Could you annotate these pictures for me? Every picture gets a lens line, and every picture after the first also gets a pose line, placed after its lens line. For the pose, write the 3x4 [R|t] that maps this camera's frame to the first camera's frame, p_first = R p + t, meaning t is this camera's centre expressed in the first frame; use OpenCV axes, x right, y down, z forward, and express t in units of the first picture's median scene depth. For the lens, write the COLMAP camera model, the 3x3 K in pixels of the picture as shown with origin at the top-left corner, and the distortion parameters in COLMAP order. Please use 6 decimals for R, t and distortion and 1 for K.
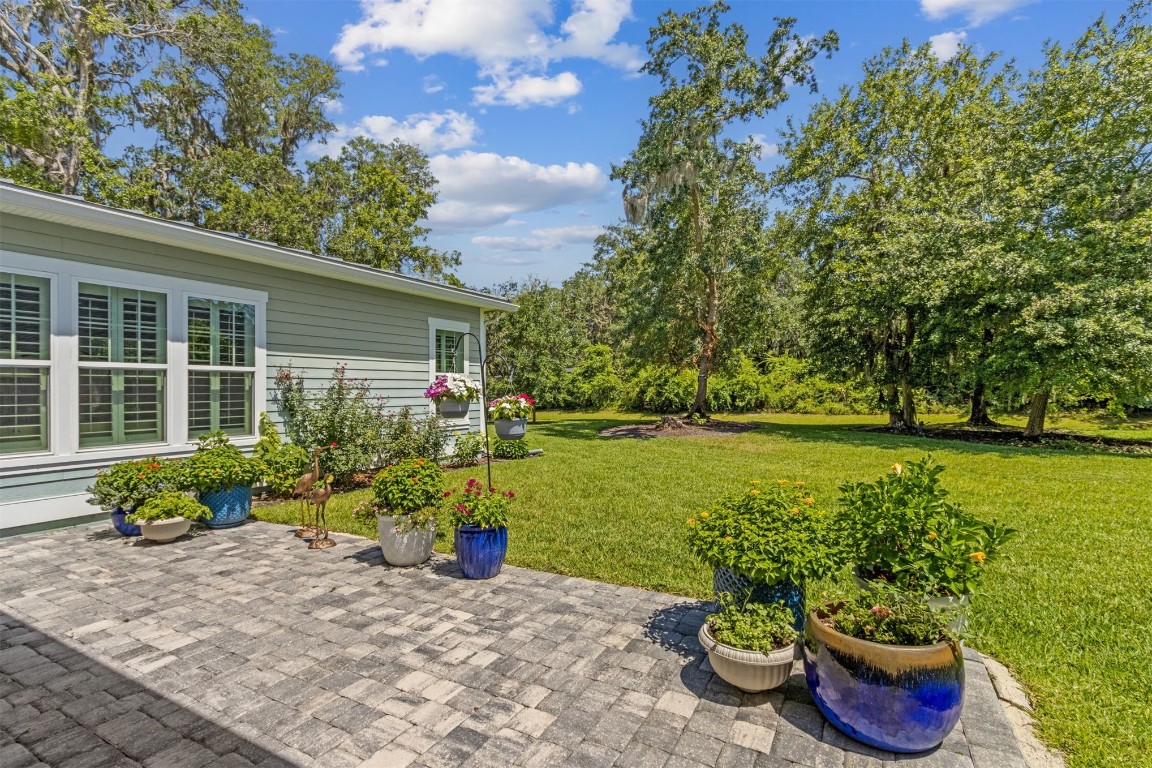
lens RADIAL K [[546.5, 0, 574.6], [0, 546.5, 379.3], [0, 0, 1]] dist [-0.000215, -0.000341]
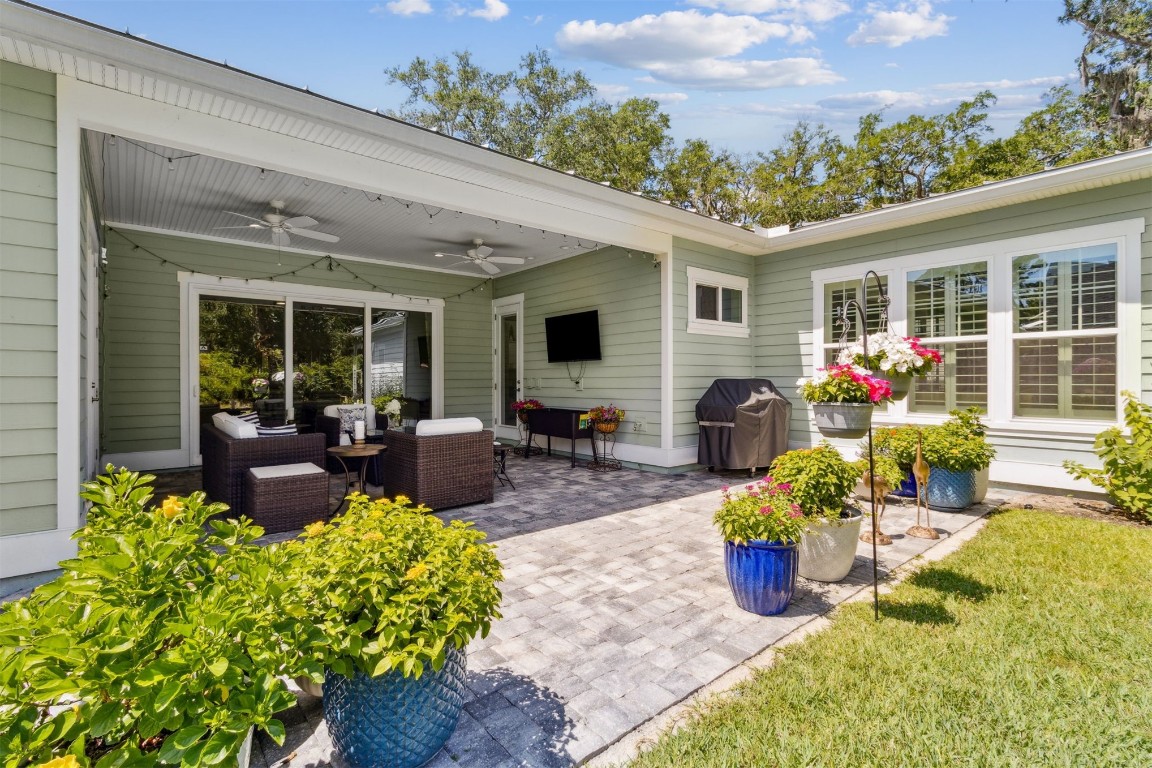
lens RADIAL K [[532.4, 0, 570.2], [0, 532.4, 382.3], [0, 0, 1]] dist [0.002411, -0.000548]
pose [[-0.375927, 0.029390, -0.926183, 0.430559], [0.038526, 0.999128, 0.016068, 0.012985], [0.925848, -0.029642, -0.376731, 0.727536]]
